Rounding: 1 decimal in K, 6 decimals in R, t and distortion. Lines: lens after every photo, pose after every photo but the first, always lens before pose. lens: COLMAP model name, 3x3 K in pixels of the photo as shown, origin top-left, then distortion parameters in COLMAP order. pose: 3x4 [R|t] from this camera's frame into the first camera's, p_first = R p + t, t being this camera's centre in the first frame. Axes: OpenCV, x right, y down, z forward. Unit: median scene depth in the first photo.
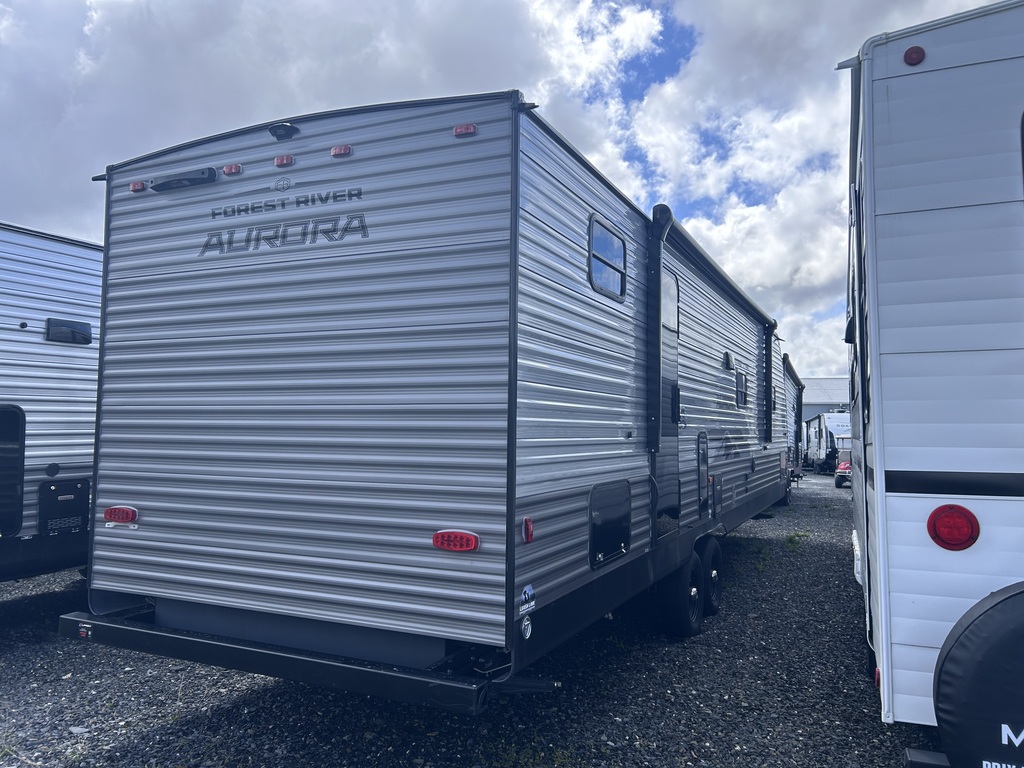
lens RADIAL K [[769.6, 0, 512.0], [0, 769.6, 384.0], [0, 0, 1]] dist [0.045701, -0.042037]
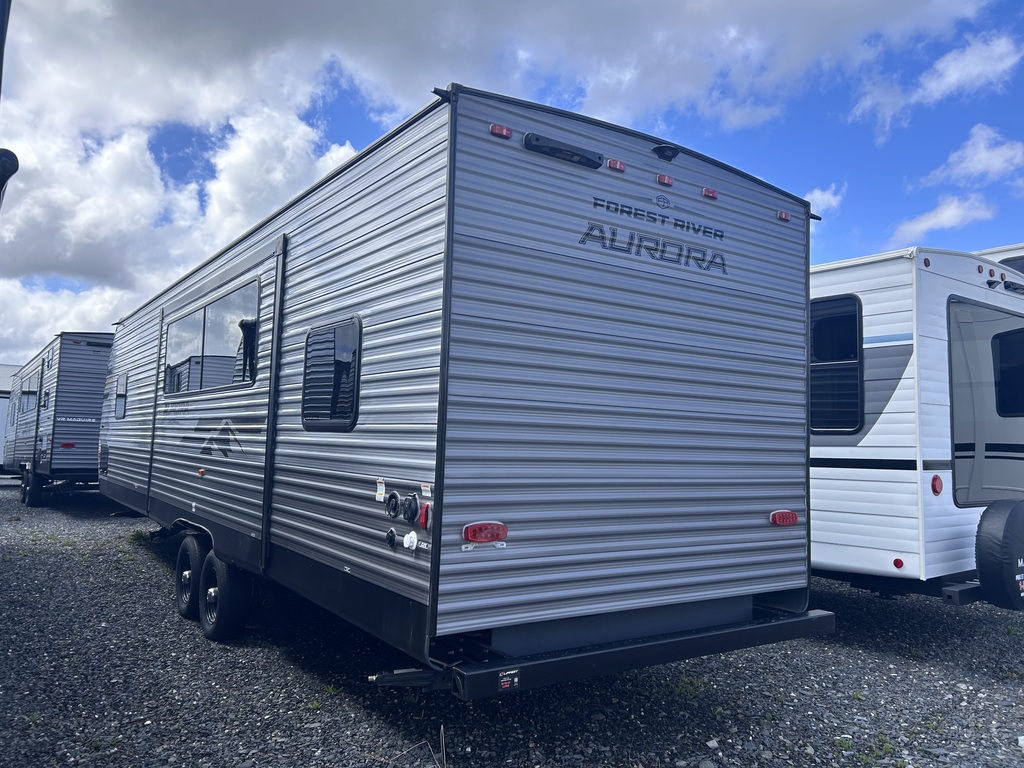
lens RADIAL K [[766.5, 0, 512.0], [0, 766.5, 384.0], [0, 0, 1]] dist [0.084804, -0.084144]
pose [[0.501495, 0.066583, 0.862595, -1.253228], [-0.074654, 0.996646, -0.033528, 0.040916], [-0.861934, -0.047582, 0.504783, 0.609979]]
